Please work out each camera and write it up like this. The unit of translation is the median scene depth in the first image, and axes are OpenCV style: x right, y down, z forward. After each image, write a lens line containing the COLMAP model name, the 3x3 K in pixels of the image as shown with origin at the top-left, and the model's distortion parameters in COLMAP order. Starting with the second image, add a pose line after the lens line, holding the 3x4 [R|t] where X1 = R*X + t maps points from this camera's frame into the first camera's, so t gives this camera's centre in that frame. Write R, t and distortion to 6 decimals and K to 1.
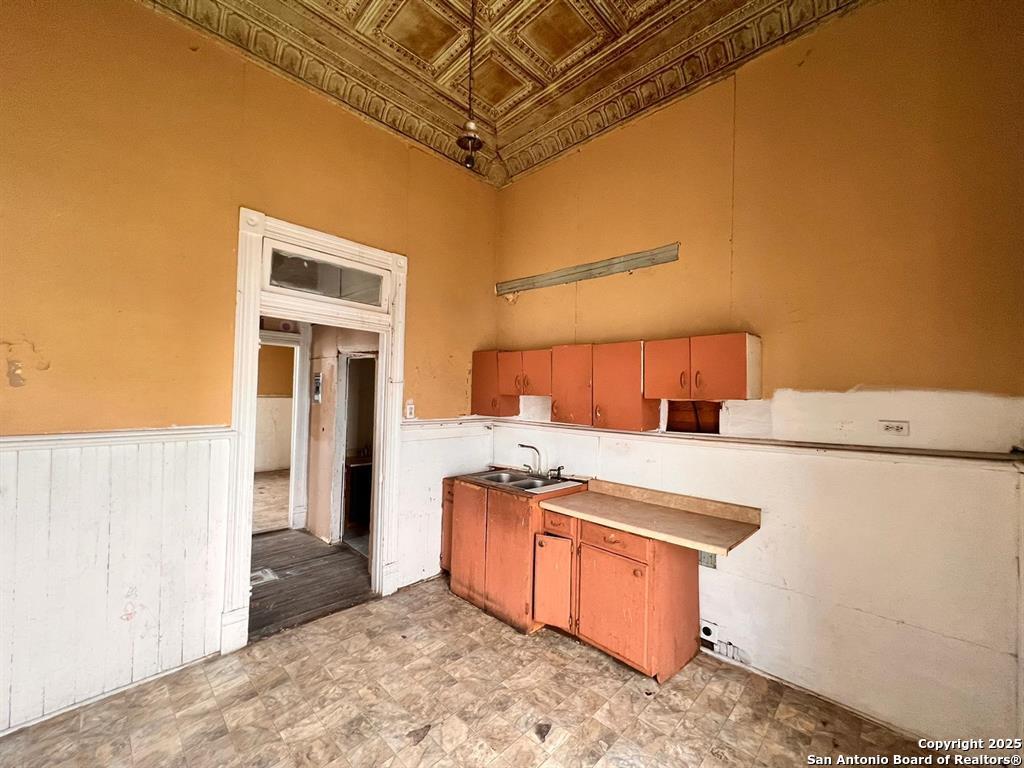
lens RADIAL K [[413.9, 0, 514.5], [0, 413.9, 382.5], [0, 0, 1]] dist [0.000929, -0.000106]
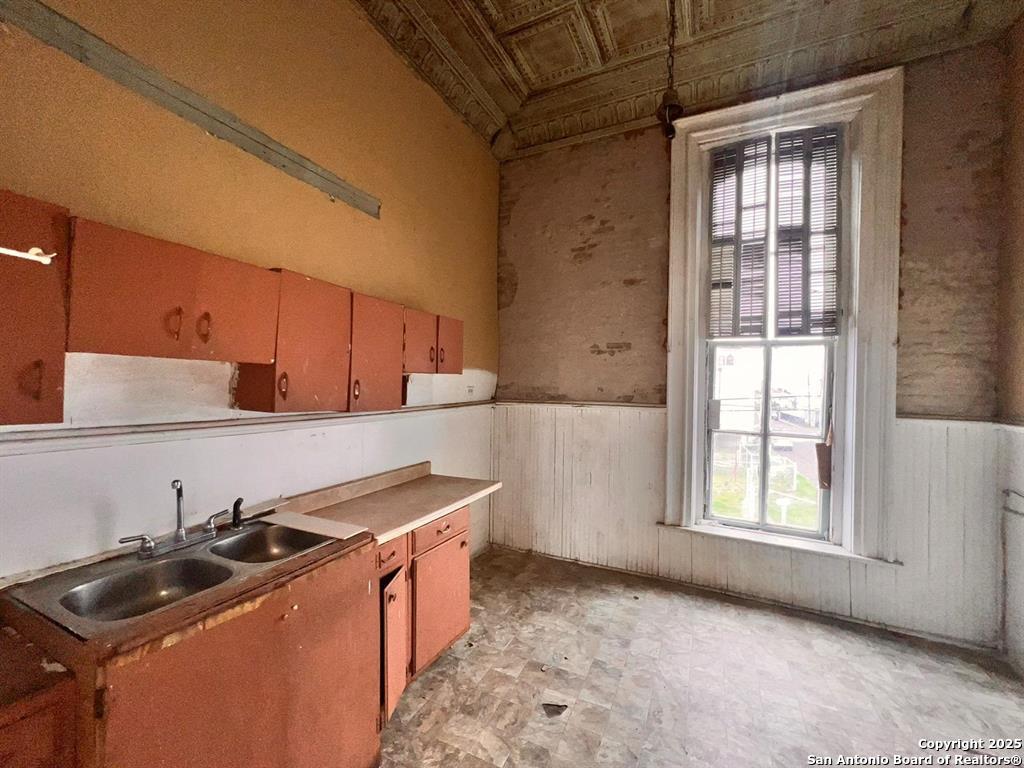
lens RADIAL K [[413.9, 0, 510.9], [0, 413.9, 383.8], [0, 0, 1]] dist [0.000929, -0.000106]
pose [[-0.321146, -0.017789, 0.946863, -0.733580], [-0.052616, 0.998614, 0.000916, 0.064327], [-0.945567, -0.049526, -0.321637, 1.302494]]
